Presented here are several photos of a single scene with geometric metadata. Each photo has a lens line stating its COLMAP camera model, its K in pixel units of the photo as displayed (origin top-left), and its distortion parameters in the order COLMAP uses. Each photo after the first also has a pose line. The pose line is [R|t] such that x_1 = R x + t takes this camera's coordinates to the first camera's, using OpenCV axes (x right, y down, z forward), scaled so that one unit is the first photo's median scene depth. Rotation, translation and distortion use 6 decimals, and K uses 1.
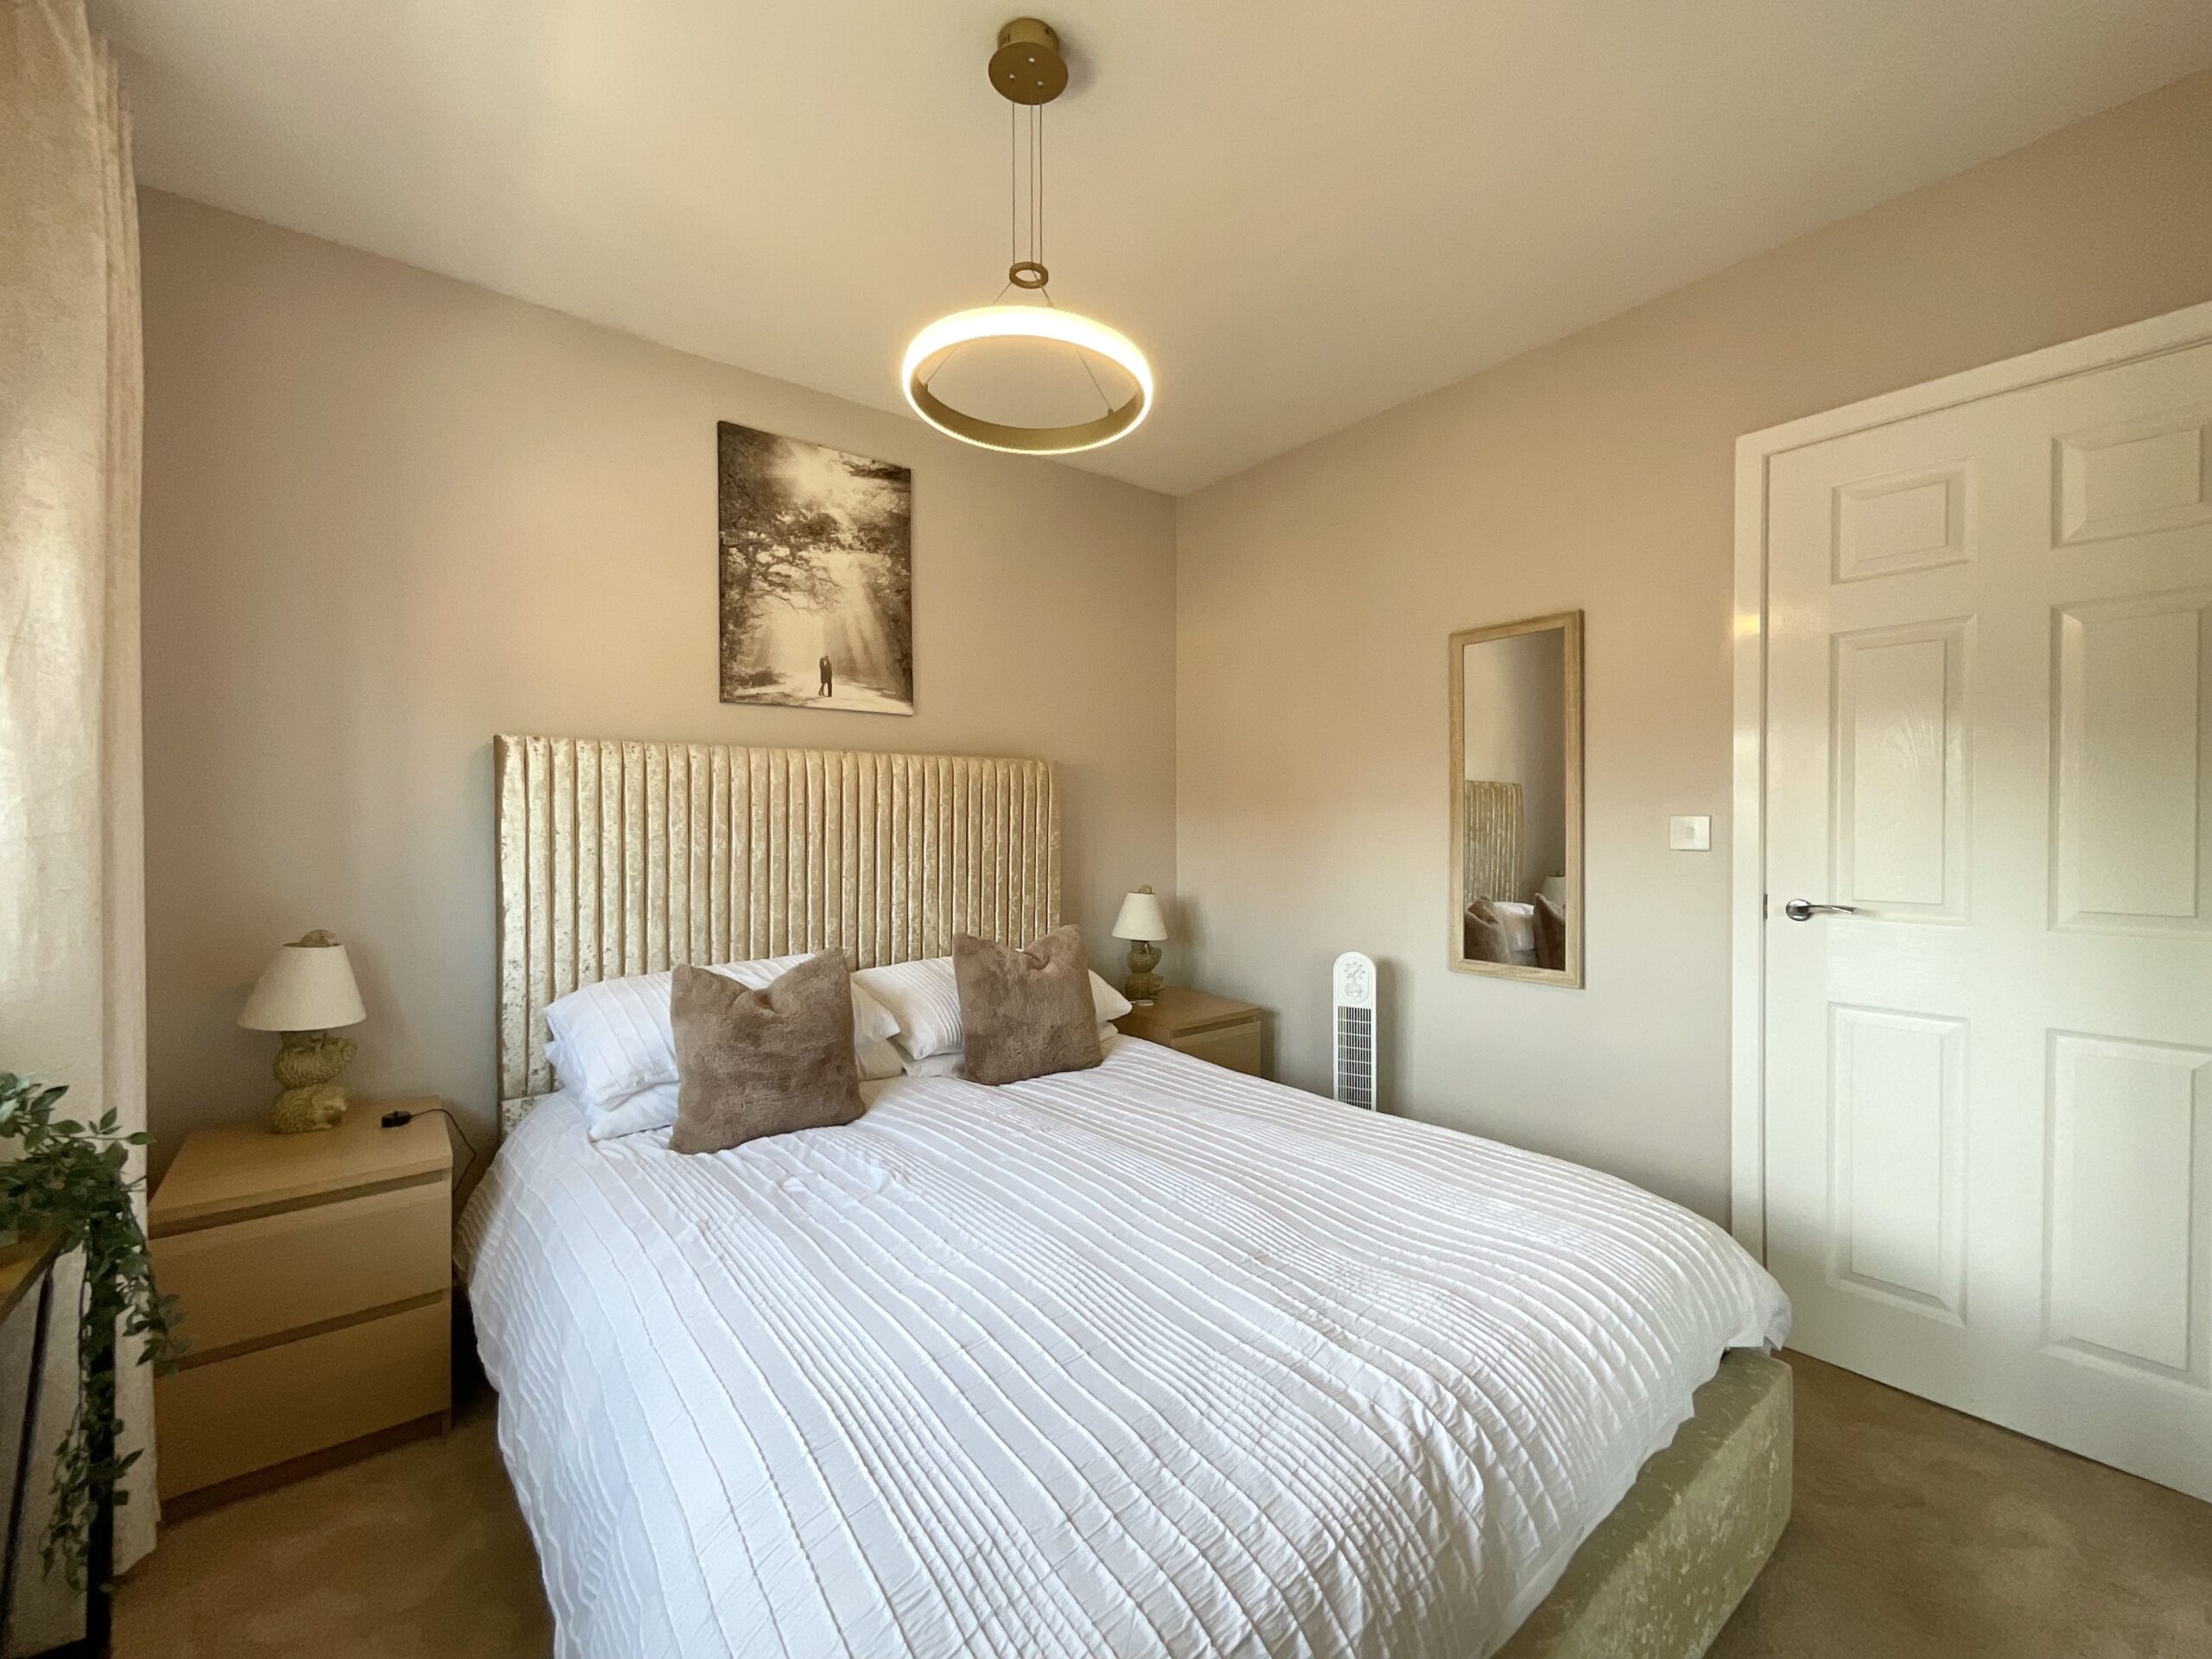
lens RADIAL K [[900.5, 0, 1106.0], [0, 900.5, 829.5], [0, 0, 1]] dist [-0.003658, -0.000589]
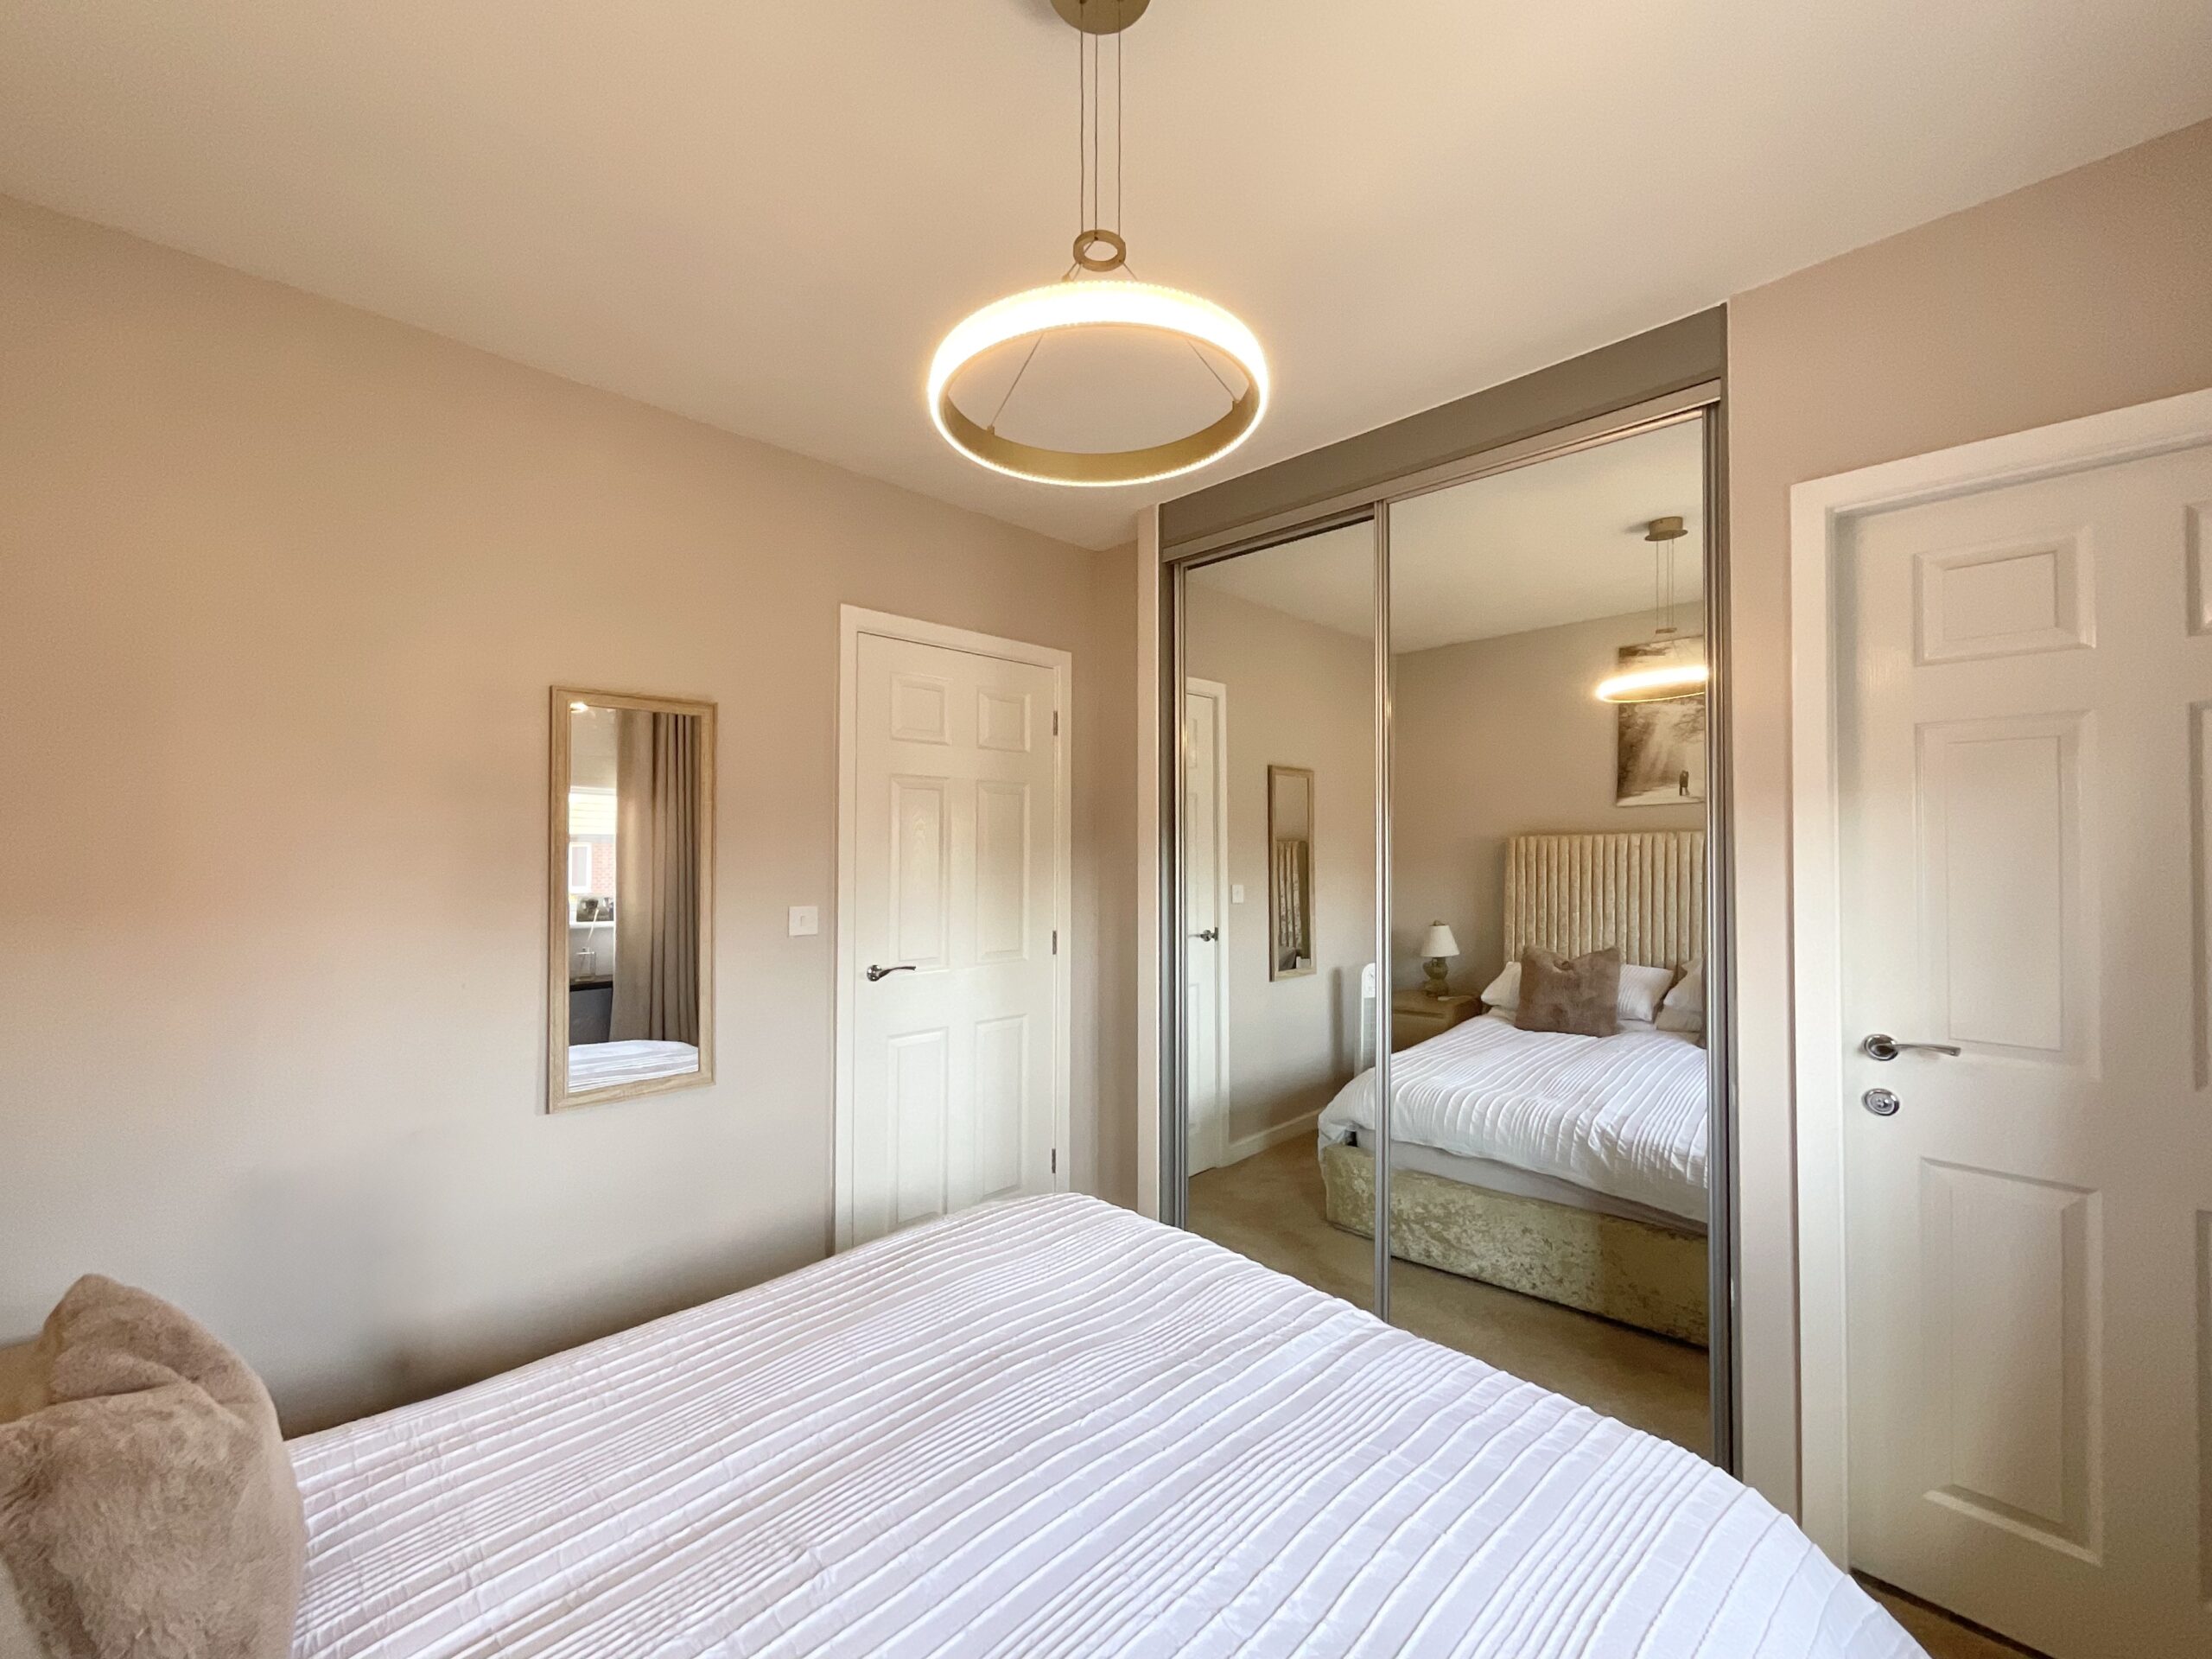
lens RADIAL K [[901.6, 0, 1106.0], [0, 901.6, 829.5], [0, 0, 1]] dist [0.018029, -0.000037]
pose [[-0.106596, 0.019753, 0.994106, -0.677557], [0.007991, 0.999787, -0.019009, -0.107202], [-0.994270, 0.005918, -0.106731, 0.880998]]
